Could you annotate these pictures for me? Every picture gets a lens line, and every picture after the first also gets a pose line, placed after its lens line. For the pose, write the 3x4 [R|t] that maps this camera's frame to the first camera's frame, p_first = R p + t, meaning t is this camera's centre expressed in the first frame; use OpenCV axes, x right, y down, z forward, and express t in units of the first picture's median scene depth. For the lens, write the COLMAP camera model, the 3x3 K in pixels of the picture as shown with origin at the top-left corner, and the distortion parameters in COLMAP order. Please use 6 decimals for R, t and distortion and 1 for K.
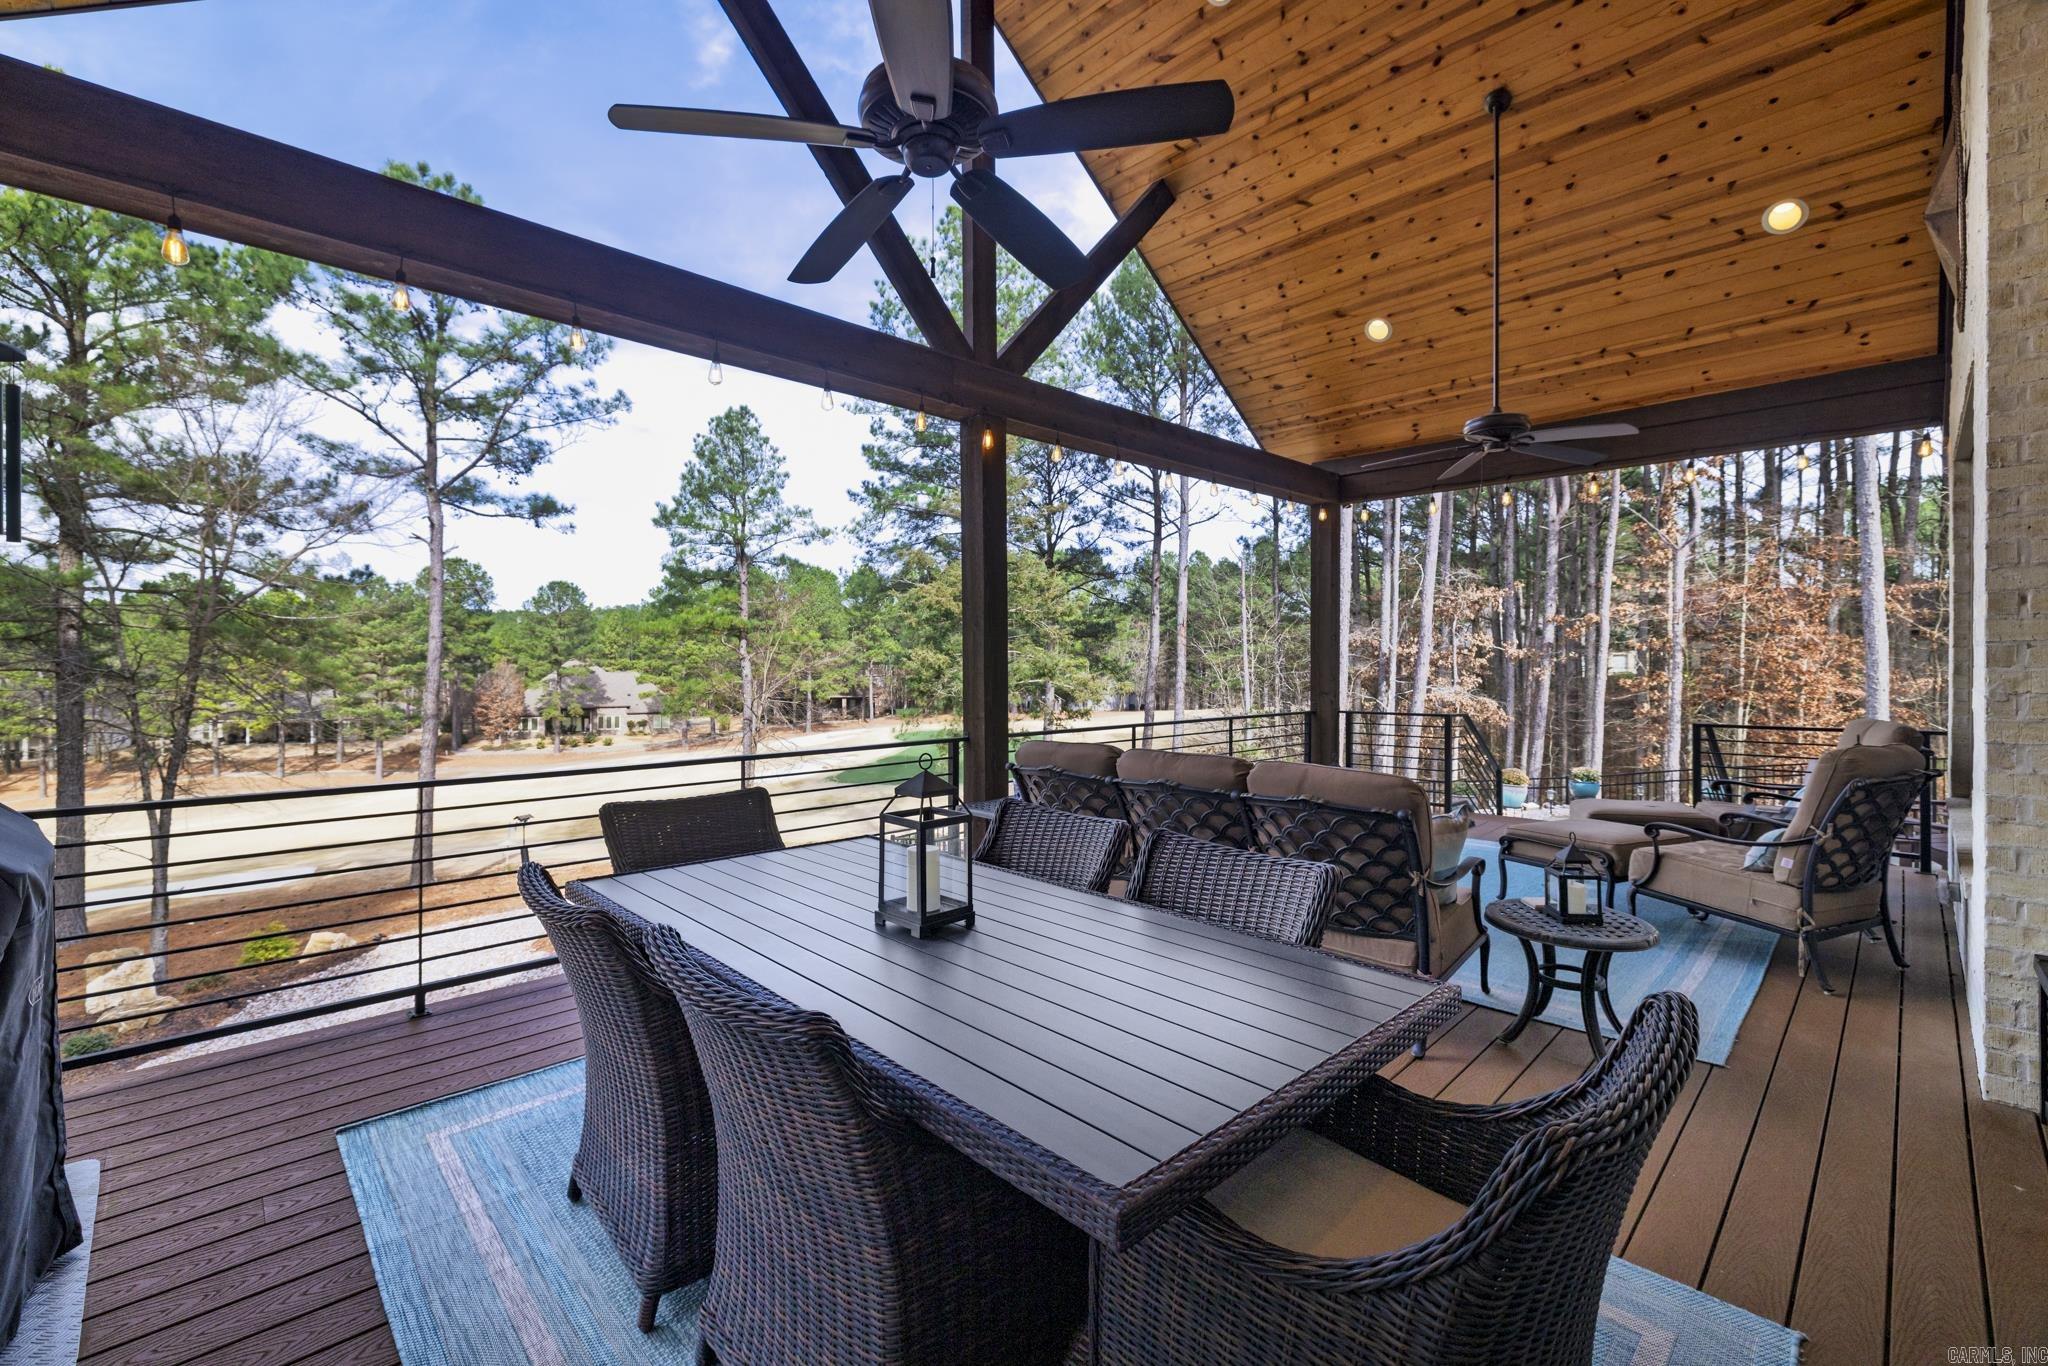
lens RADIAL K [[863.3, 0, 1017.1], [0, 863.3, 665.6], [0, 0, 1]] dist [-0.001378, -0.000245]
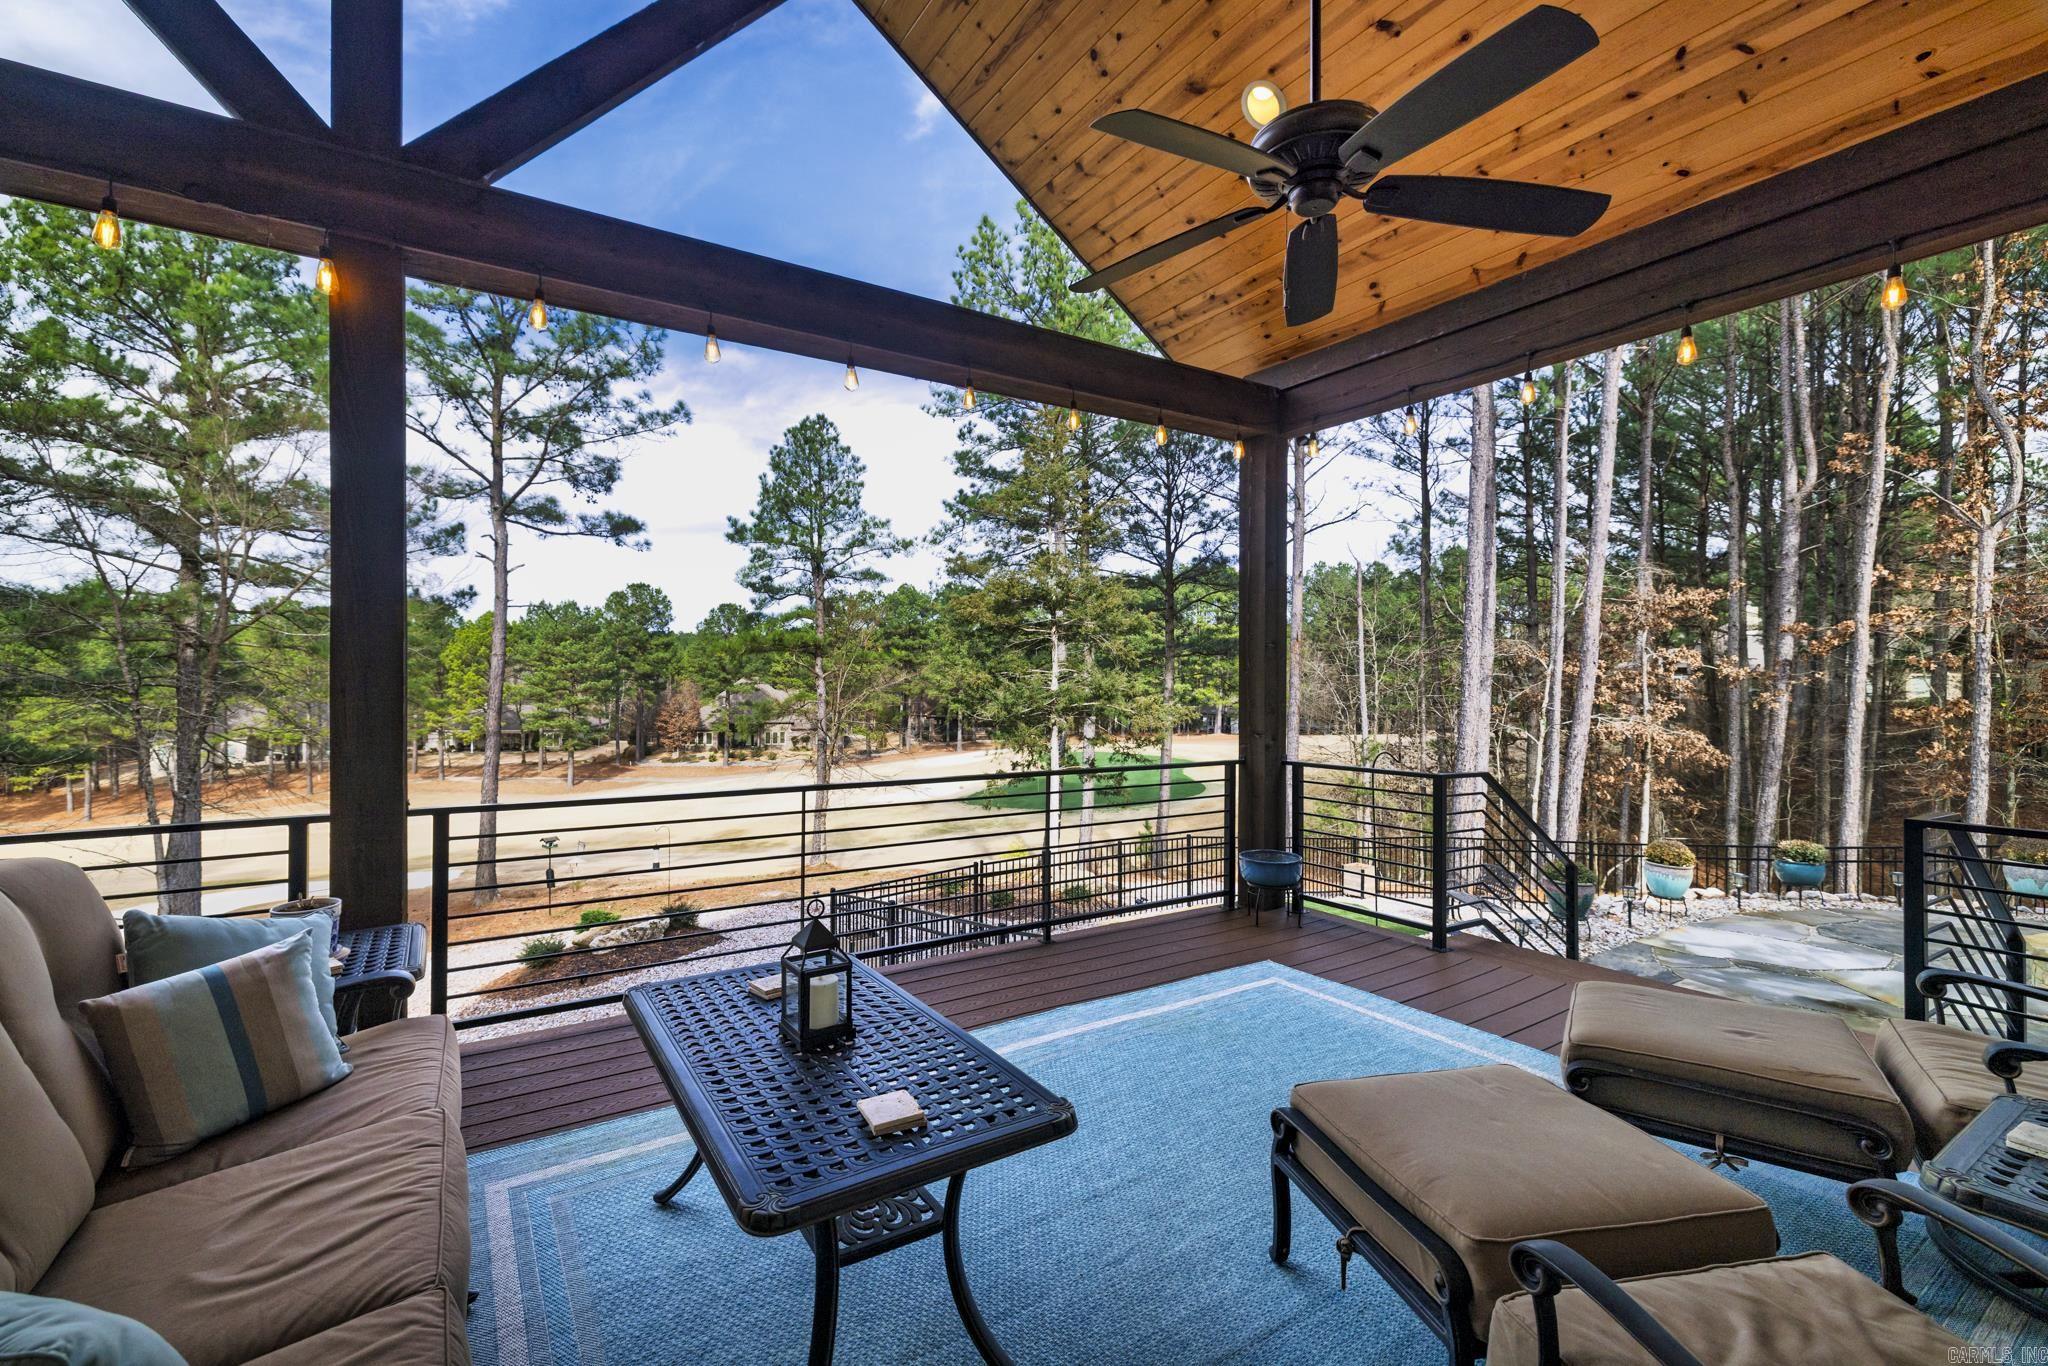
lens RADIAL K [[867.3, 0, 1015.1], [0, 867.3, 678.3], [0, 0, 1]] dist [-0.000665, 0.000057]
pose [[0.979458, 0.003344, -0.201619, 0.090971], [-0.004868, 0.999963, -0.007061, -0.000995], [0.201588, 0.007898, 0.979439, 0.098595]]
